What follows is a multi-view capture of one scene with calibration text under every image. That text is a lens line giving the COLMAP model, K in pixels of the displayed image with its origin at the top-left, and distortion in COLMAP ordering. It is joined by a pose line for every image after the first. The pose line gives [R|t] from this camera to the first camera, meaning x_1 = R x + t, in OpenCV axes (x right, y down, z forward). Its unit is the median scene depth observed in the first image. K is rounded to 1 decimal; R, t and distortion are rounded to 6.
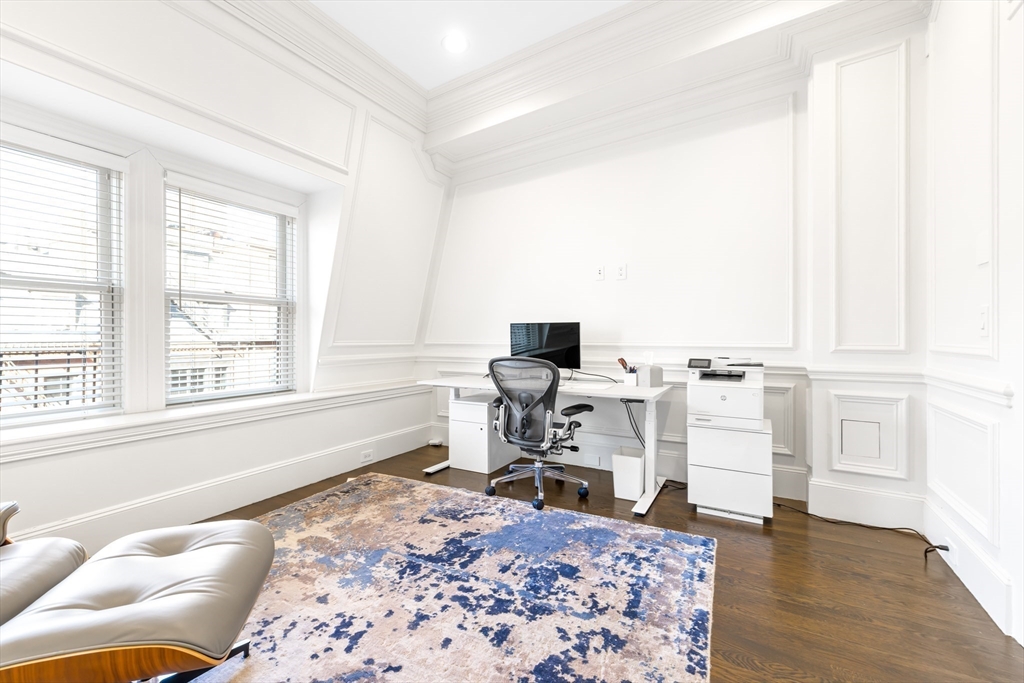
lens RADIAL K [[425.3, 0, 508.9], [0, 425.3, 337.4], [0, 0, 1]] dist [0.001014, -0.000011]
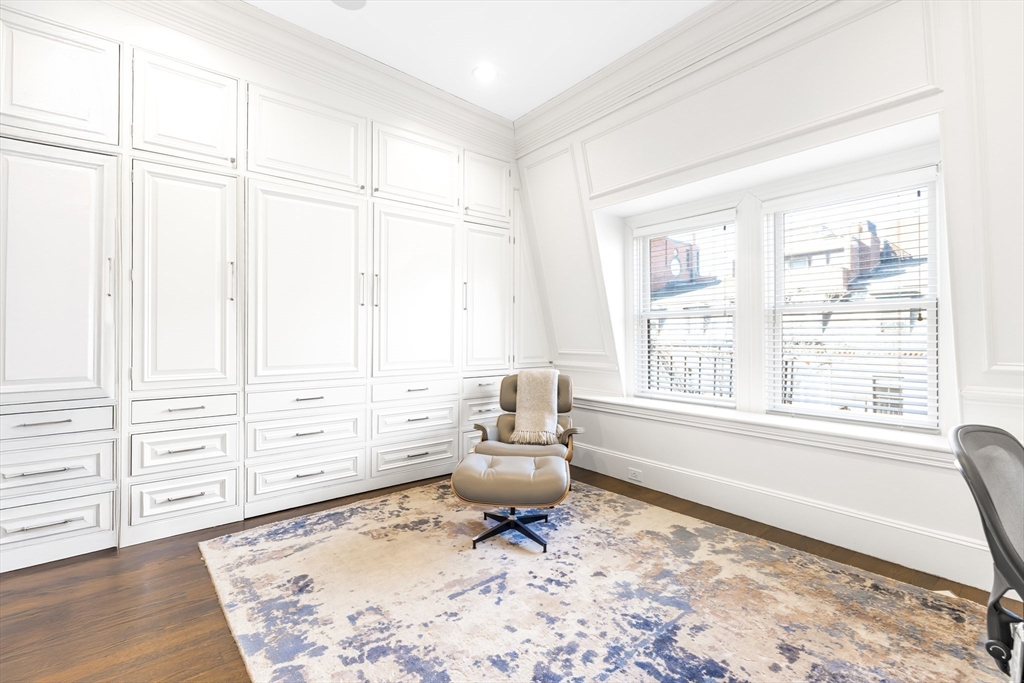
lens RADIAL K [[438.5, 0, 504.1], [0, 438.5, 336.8], [0, 0, 1]] dist [0.000793, -0.000118]
pose [[-0.359432, 0.000991, -0.933171, 0.684750], [-0.004477, 0.999986, 0.002786, -0.045128], [0.933160, 0.005180, -0.359423, 1.011500]]
